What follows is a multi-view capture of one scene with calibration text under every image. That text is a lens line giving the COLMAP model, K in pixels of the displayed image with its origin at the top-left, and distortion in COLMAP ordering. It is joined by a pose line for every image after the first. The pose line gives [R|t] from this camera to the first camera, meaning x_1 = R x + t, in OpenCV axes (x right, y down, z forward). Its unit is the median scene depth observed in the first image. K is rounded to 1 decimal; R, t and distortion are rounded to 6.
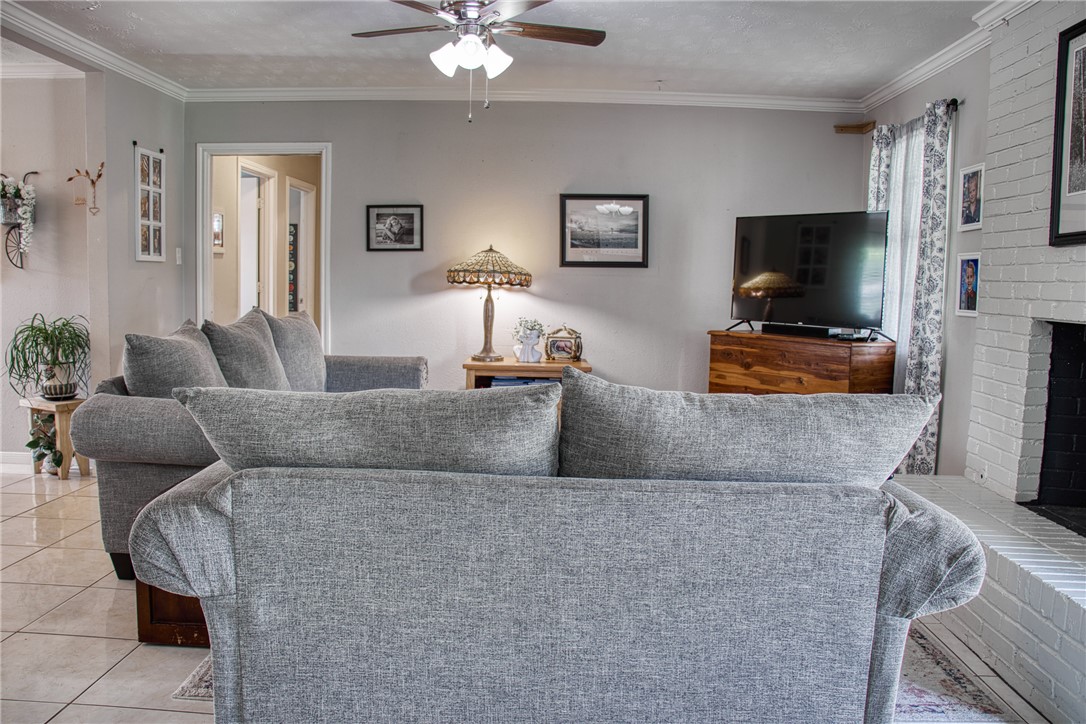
lens RADIAL K [[907.4, 0, 541.0], [0, 907.4, 374.9], [0, 0, 1]] dist [-0.188535, 0.167837]
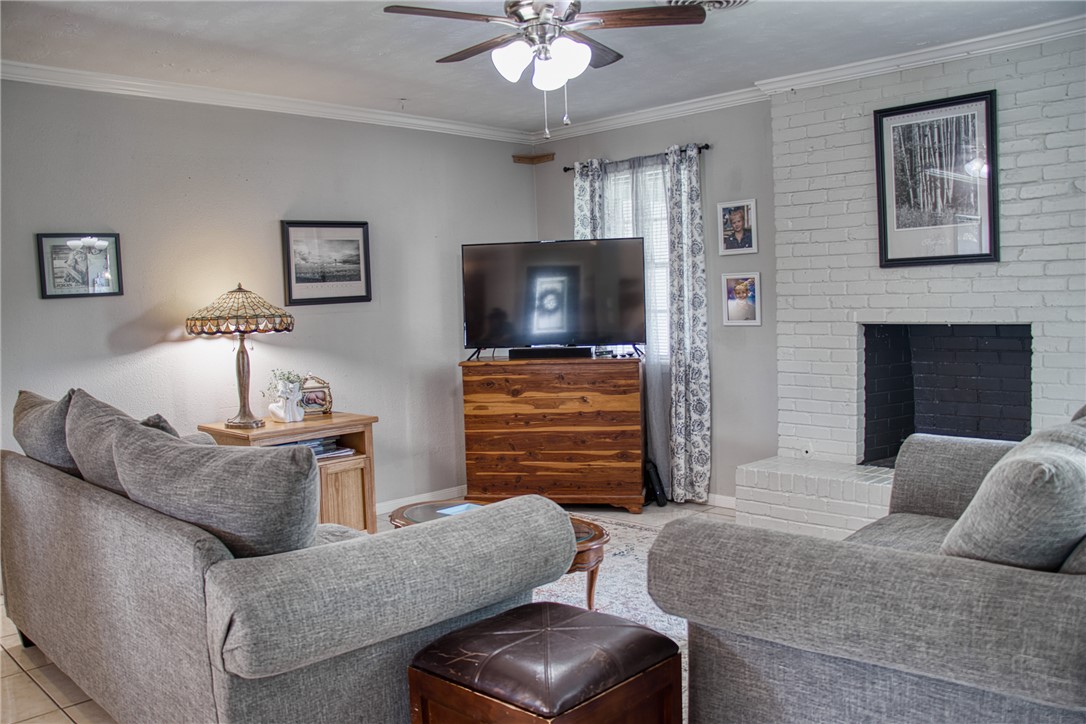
lens RADIAL K [[907.4, 0, 541.0], [0, 907.4, 374.9], [0, 0, 1]] dist [-0.188535, 0.167837]
pose [[0.675868, -0.107228, 0.729181, -0.456800], [0.124498, 0.991753, 0.030445, -0.053800], [-0.726432, 0.070205, 0.683643, 0.270184]]
